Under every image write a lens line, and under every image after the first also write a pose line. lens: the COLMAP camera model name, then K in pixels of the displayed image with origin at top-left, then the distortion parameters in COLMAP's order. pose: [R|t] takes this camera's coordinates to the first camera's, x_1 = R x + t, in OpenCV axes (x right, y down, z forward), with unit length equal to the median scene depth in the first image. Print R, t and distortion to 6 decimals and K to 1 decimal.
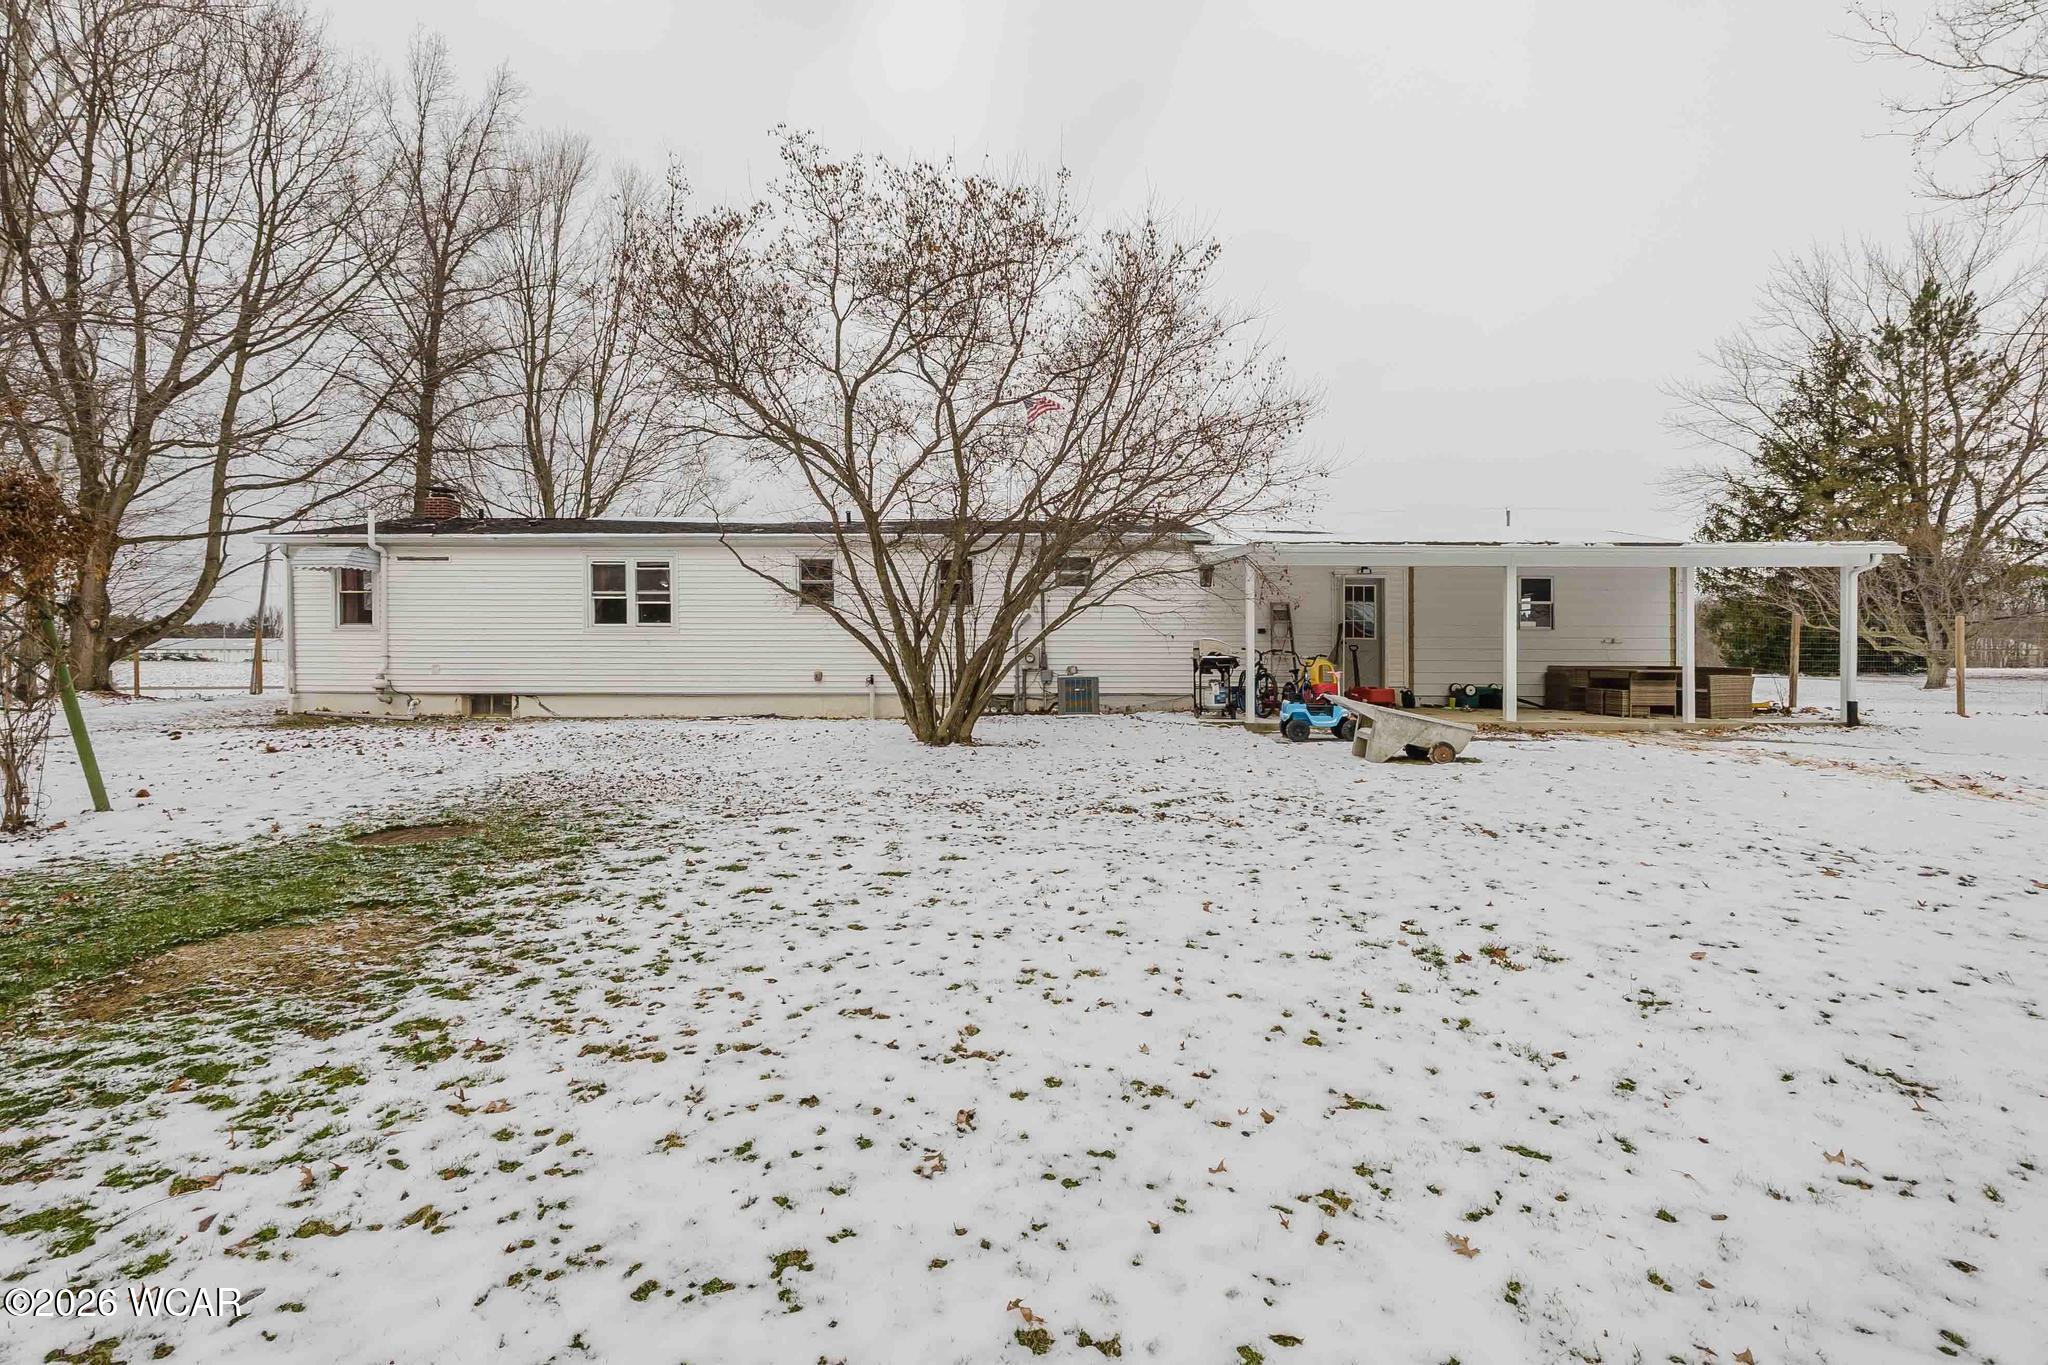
lens RADIAL K [[871.3, 0, 1030.1], [0, 871.3, 675.3], [0, 0, 1]] dist [-0.005361, 0.000483]
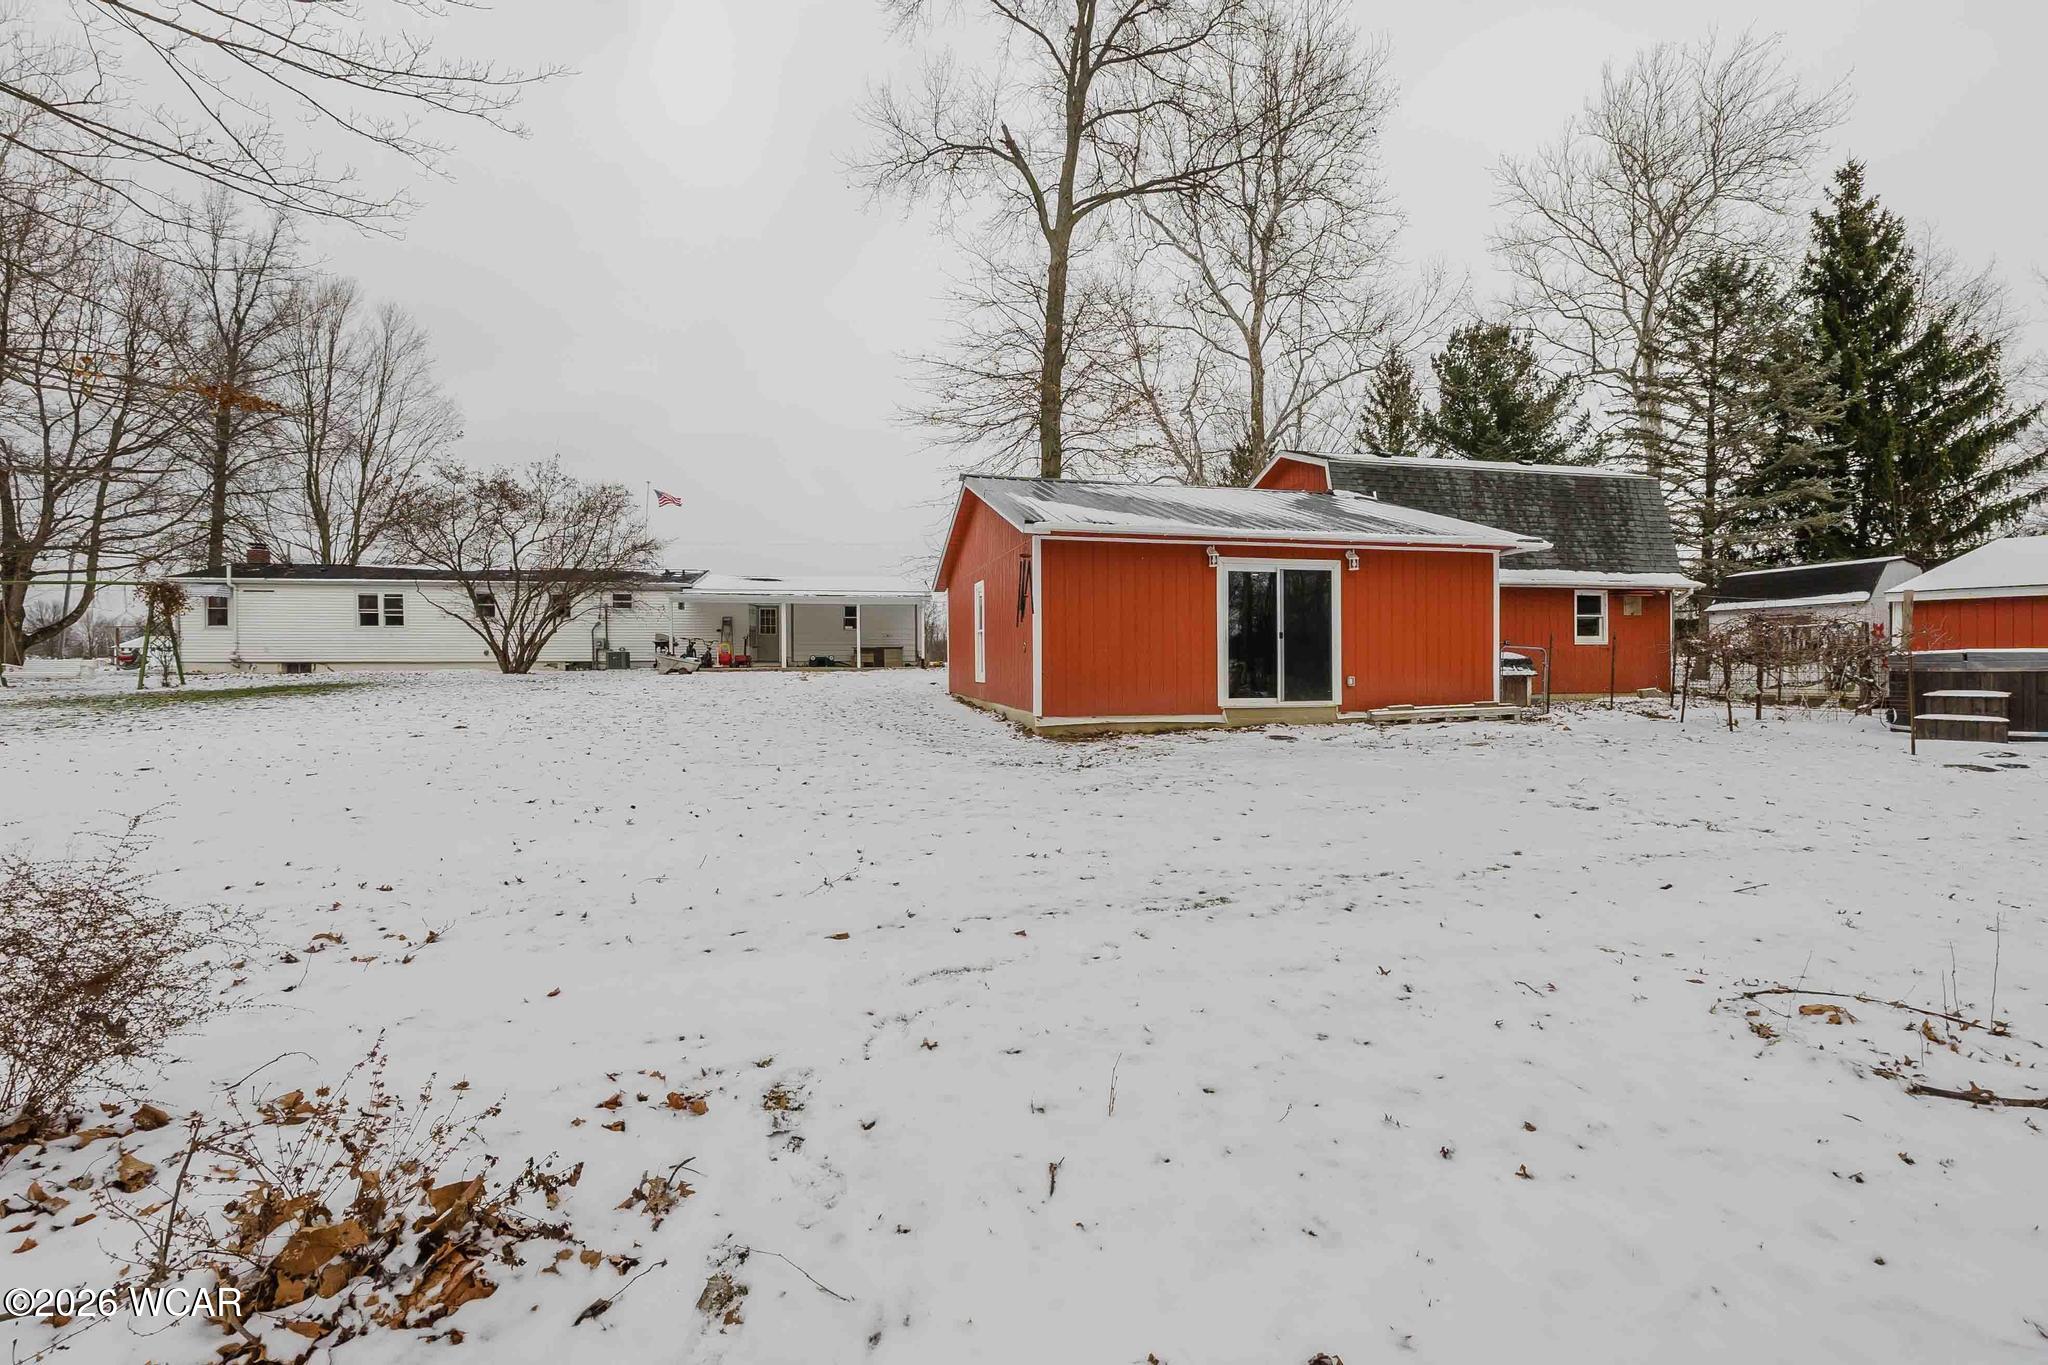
lens RADIAL K [[871.3, 0, 1021.4], [0, 871.3, 677.6], [0, 0, 1]] dist [-0.005361, 0.000483]
pose [[0.984137, -0.007755, 0.177239, 0.405597], [0.008023, 0.999967, -0.000796, 0.046421], [-0.177227, 0.002205, 0.984168, -0.781049]]
